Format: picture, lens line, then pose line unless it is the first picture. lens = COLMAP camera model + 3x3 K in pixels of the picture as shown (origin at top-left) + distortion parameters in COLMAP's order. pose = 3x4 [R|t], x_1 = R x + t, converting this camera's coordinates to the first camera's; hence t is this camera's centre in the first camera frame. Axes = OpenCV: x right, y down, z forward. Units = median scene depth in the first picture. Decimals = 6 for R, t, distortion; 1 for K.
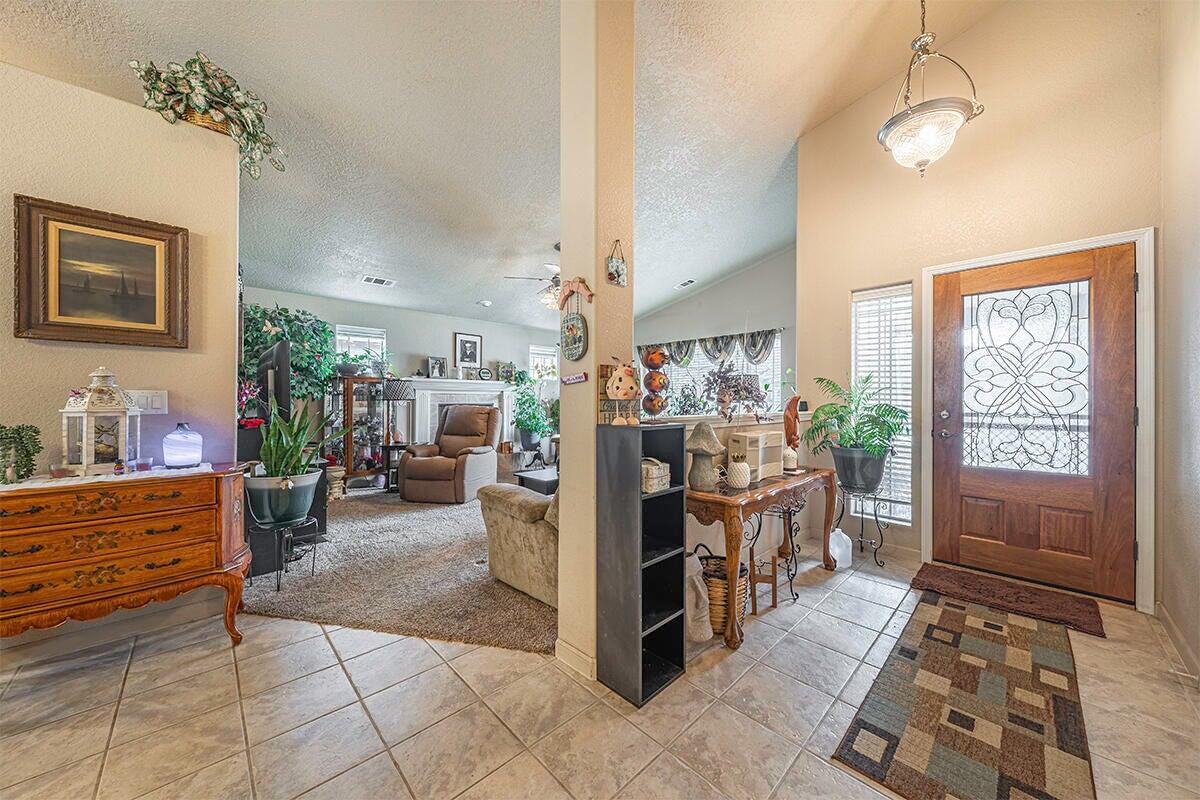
lens RADIAL K [[413.2, 0, 606.3], [0, 413.2, 401.6], [0, 0, 1]] dist [0.000580, 0.000022]
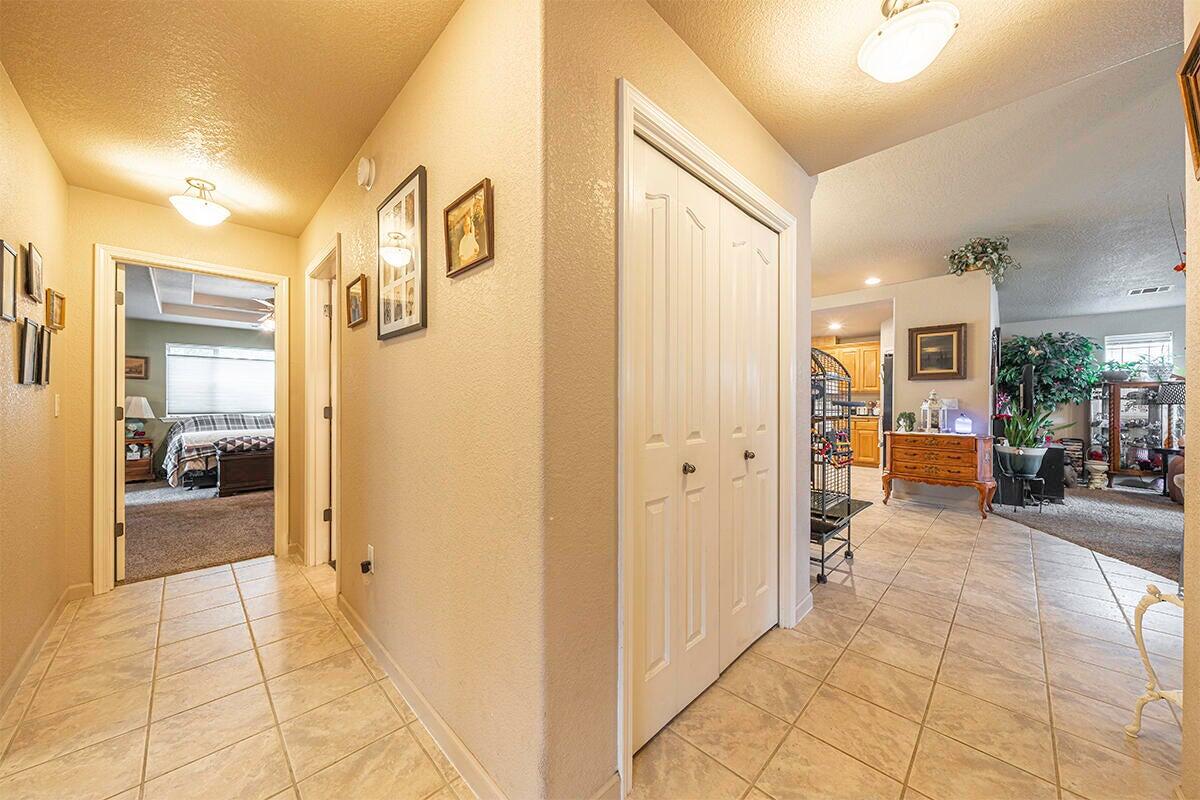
lens RADIAL K [[423.0, 0, 600.2], [0, 423.0, 402.0], [0, 0, 1]] dist [0.000906, 0.000149]
pose [[0.011383, -0.005018, -0.999923, 1.109728], [-0.005385, 0.999973, -0.005079, 0.010584], [0.999921, 0.005442, 0.011356, -0.880088]]
